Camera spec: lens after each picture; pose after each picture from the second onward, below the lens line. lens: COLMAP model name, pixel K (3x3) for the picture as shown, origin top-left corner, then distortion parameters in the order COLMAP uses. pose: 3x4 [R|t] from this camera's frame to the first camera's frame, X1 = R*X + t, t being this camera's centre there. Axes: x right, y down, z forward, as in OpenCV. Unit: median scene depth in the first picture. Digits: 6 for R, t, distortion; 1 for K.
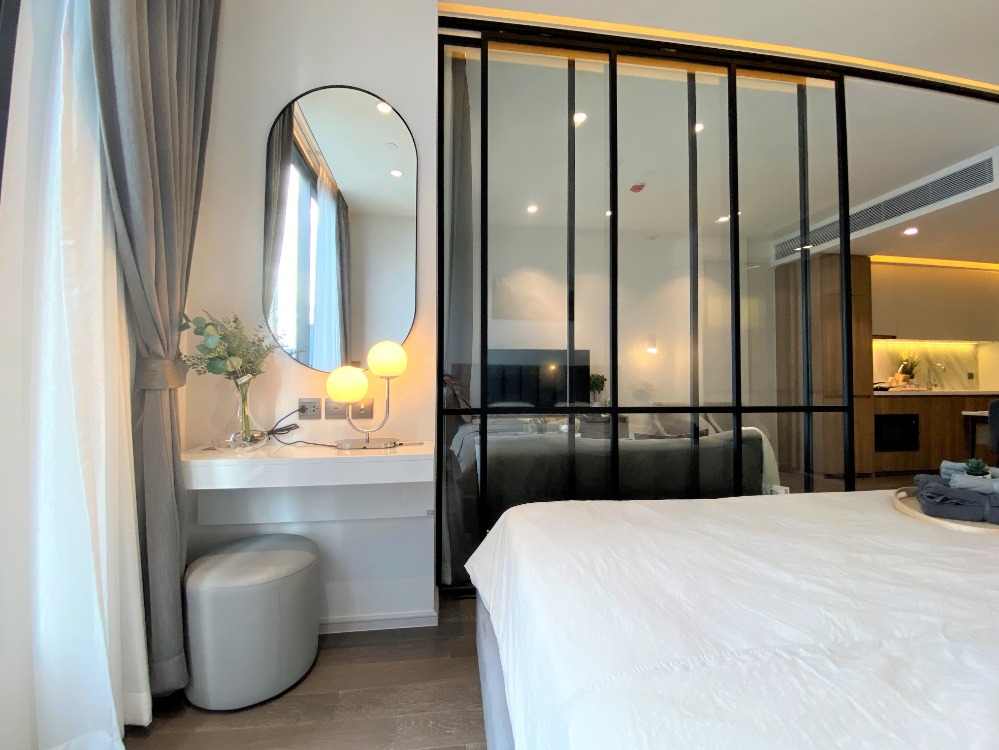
lens RADIAL K [[419.9, 0, 499.5], [0, 419.9, 375.0], [0, 0, 1]] dist [-0.000811, -0.000120]
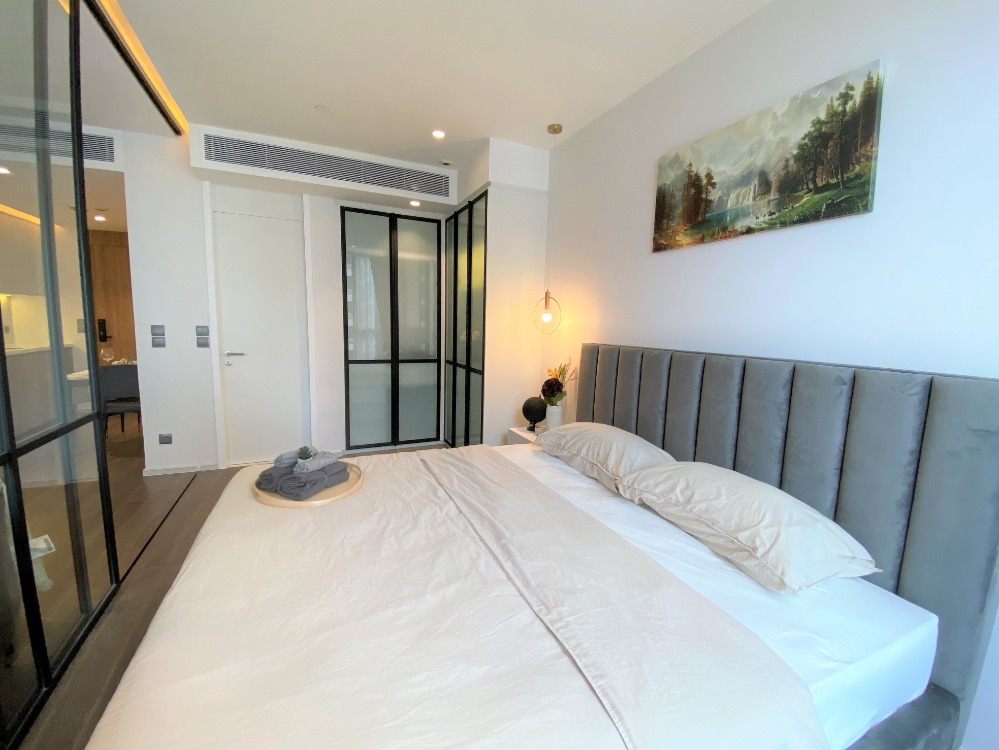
lens RADIAL K [[419.9, 0, 499.5], [0, 419.9, 375.0], [0, 0, 1]] dist [-0.000811, -0.000120]
pose [[-0.296304, -0.127446, 0.946552, -0.473569], [-0.055942, 0.991672, 0.116009, -0.335183], [-0.953454, -0.018579, -0.300966, 1.175682]]
